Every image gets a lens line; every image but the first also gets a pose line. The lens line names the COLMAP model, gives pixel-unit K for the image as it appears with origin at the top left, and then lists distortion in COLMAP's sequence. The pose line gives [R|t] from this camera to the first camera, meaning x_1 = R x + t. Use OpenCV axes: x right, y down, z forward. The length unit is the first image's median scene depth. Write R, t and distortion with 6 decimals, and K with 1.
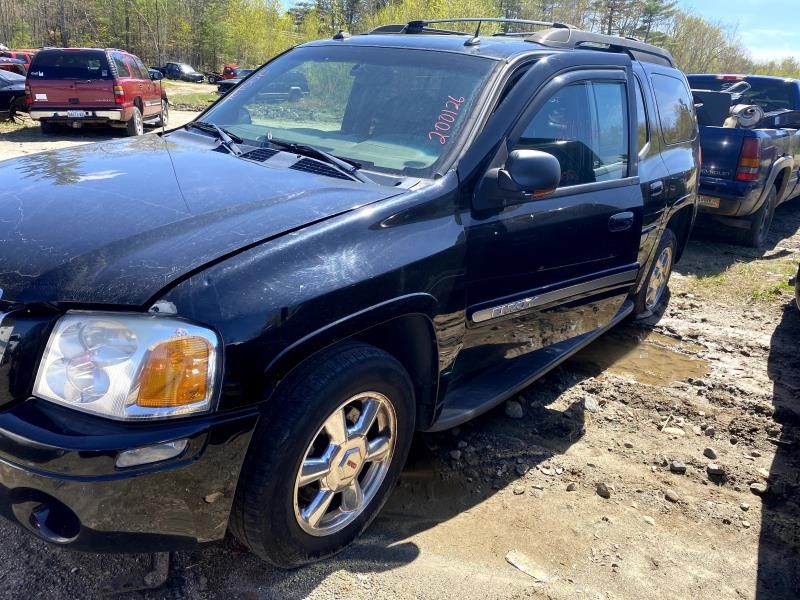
lens RADIAL K [[625.8, 0, 401.8], [0, 625.8, 296.6], [0, 0, 1]] dist [0.036891, -0.041186]
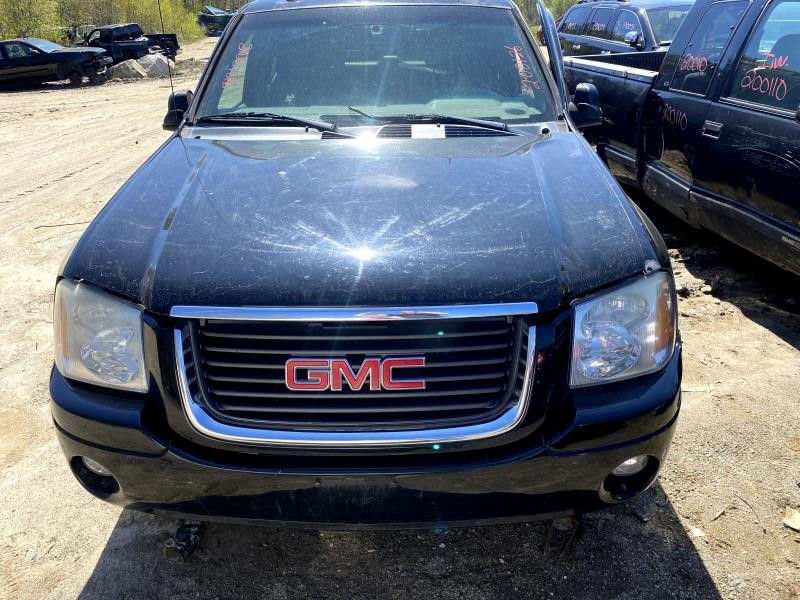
lens RADIAL K [[625.8, 0, 401.8], [0, 625.8, 296.6], [0, 0, 1]] dist [0.036891, -0.041186]
pose [[0.775273, -0.336915, 0.534267, -0.844784], [0.284071, 0.941470, 0.181488, -0.164552], [-0.564142, 0.011067, 0.825604, 0.200577]]
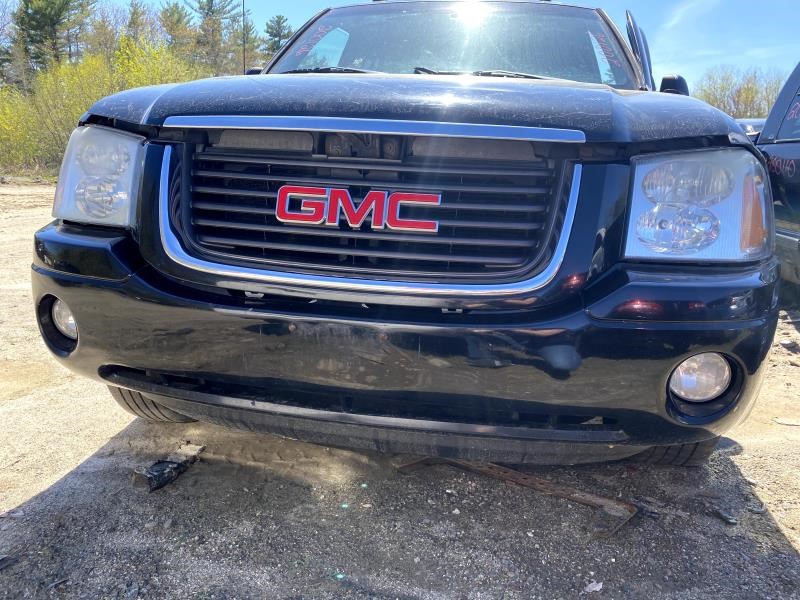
lens RADIAL K [[625.8, 0, 401.8], [0, 625.8, 296.6], [0, 0, 1]] dist [0.036891, -0.041186]
pose [[0.871968, -0.140233, 0.469048, -0.793011], [0.191597, 0.979427, -0.063359, 0.133548], [-0.450514, 0.145115, 0.880897, 0.279785]]
